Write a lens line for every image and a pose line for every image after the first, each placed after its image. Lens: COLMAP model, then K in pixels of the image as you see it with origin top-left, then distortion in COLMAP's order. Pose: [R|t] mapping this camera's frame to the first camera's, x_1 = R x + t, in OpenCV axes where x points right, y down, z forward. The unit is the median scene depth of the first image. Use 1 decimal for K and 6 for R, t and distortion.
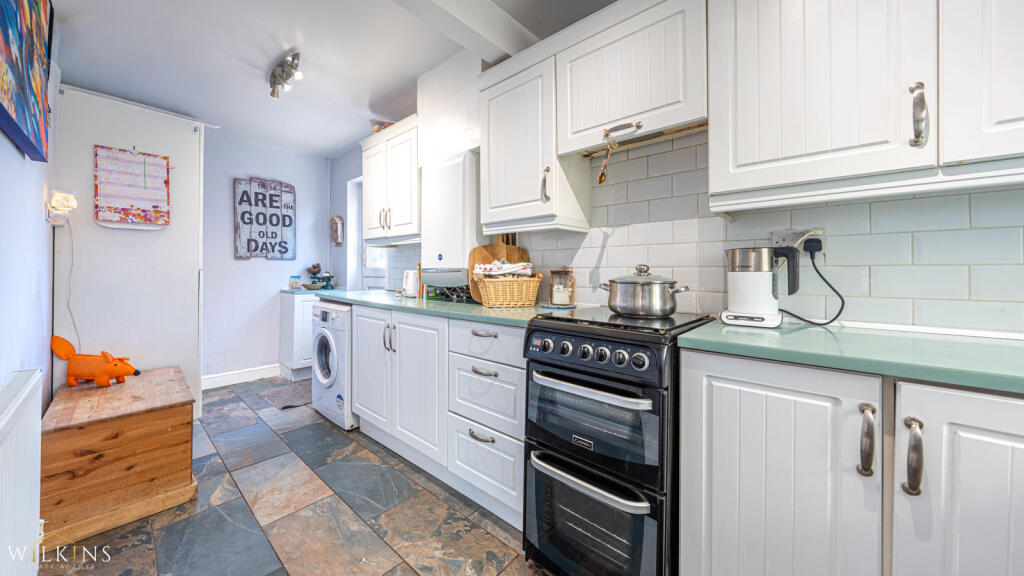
lens RADIAL K [[349.8, 0, 508.9], [0, 349.8, 266.1], [0, 0, 1]] dist [-0.001296, -0.000096]
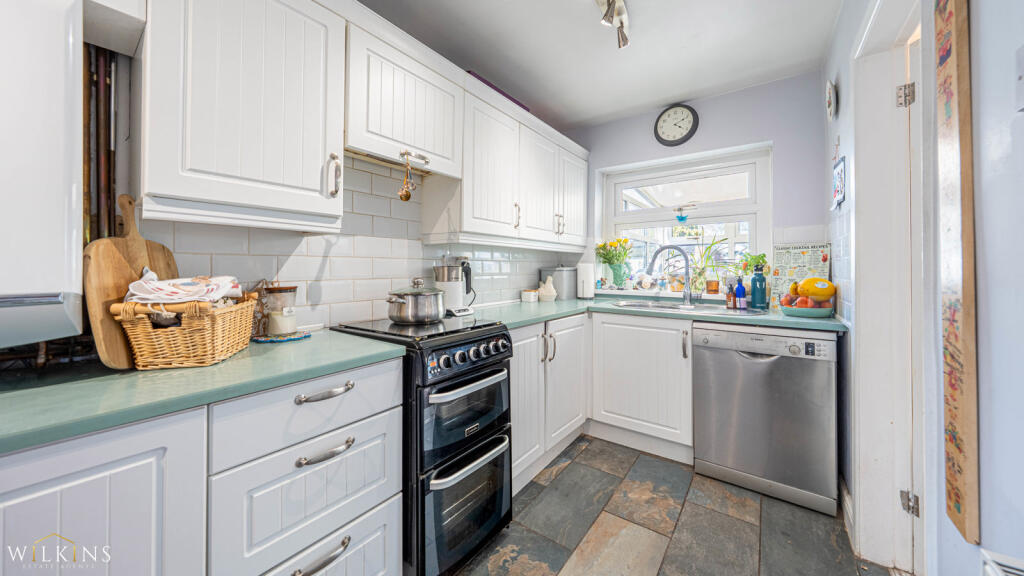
lens RADIAL K [[349.8, 0, 508.9], [0, 349.8, 266.1], [0, 0, 1]] dist [-0.001296, -0.000096]
pose [[-0.092972, 0.005933, 0.995651, -0.771306], [-0.015520, 0.999852, -0.007407, -0.038325], [-0.995548, -0.016141, -0.092866, 0.766501]]
